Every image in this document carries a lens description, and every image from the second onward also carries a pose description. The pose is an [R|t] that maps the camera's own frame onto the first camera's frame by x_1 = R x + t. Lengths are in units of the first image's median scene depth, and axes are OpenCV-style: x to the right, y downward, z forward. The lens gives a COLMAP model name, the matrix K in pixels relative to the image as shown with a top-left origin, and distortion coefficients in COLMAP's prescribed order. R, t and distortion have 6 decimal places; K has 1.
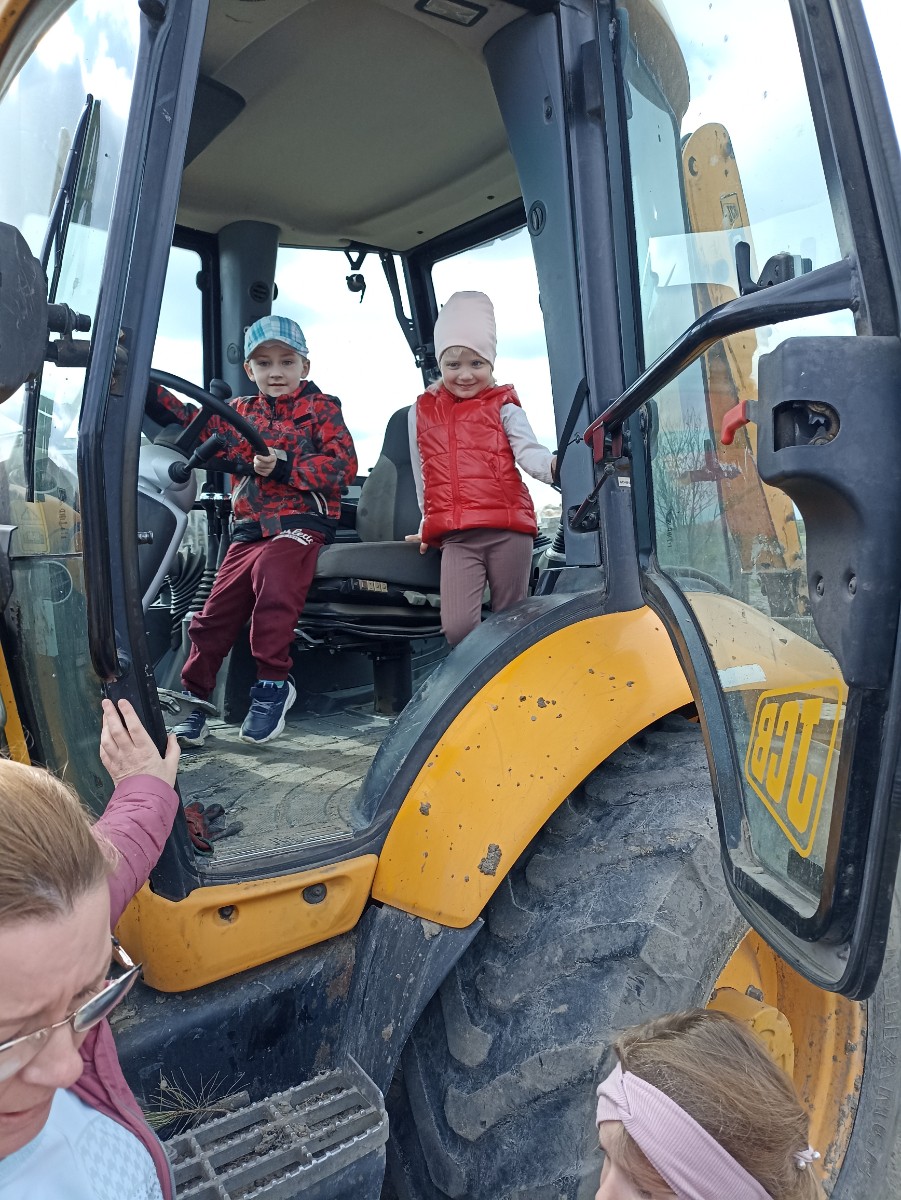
lens RADIAL K [[874.9, 0, 441.0], [0, 874.9, 572.3], [0, 0, 1]] dist [0.027286, -0.006506]
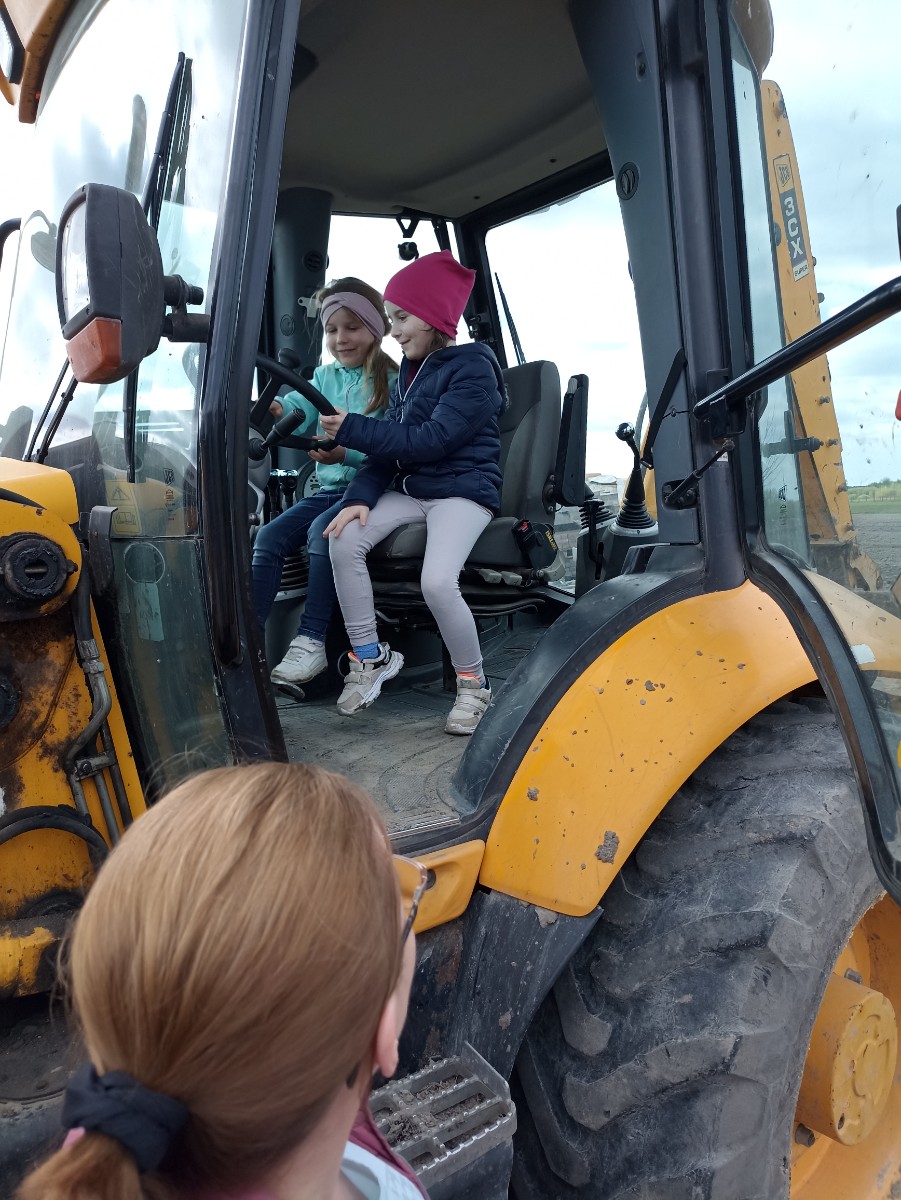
lens RADIAL K [[882.5, 0, 474.1], [0, 882.5, 578.0], [0, 0, 1]] dist [0.031917, -0.005619]
pose [[0.999899, -0.004879, -0.013336, -0.076351], [0.005345, 0.999367, 0.035163, -0.007247], [0.013156, -0.035231, 0.999293, 0.022366]]
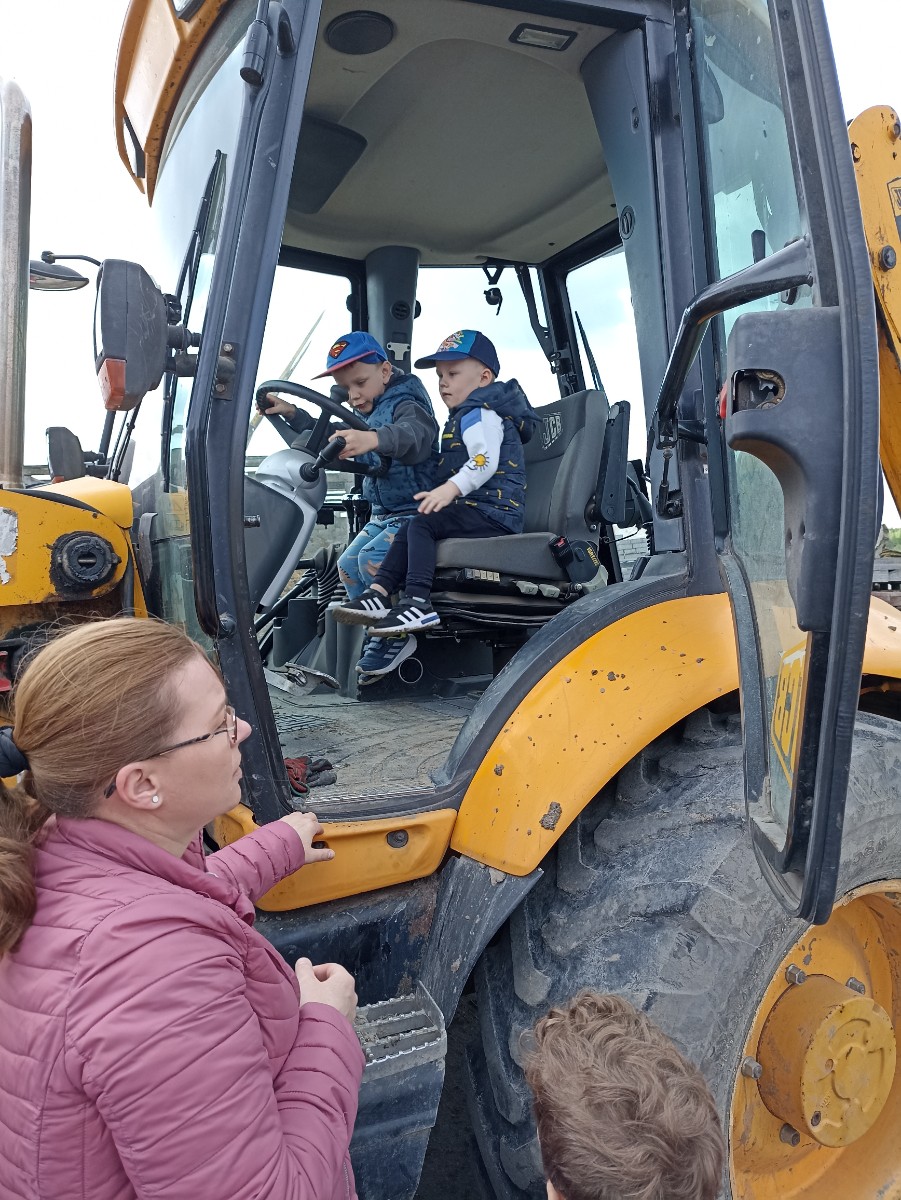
lens RADIAL K [[841.7, 0, 414.0], [0, 841.7, 556.3], [0, 0, 1]] dist [0.026848, -0.008010]
pose [[0.979253, -0.000337, -0.202639, 0.099154], [-0.003894, 0.999783, -0.020480, 0.029676], [0.202602, 0.020844, 0.979039, -0.057211]]
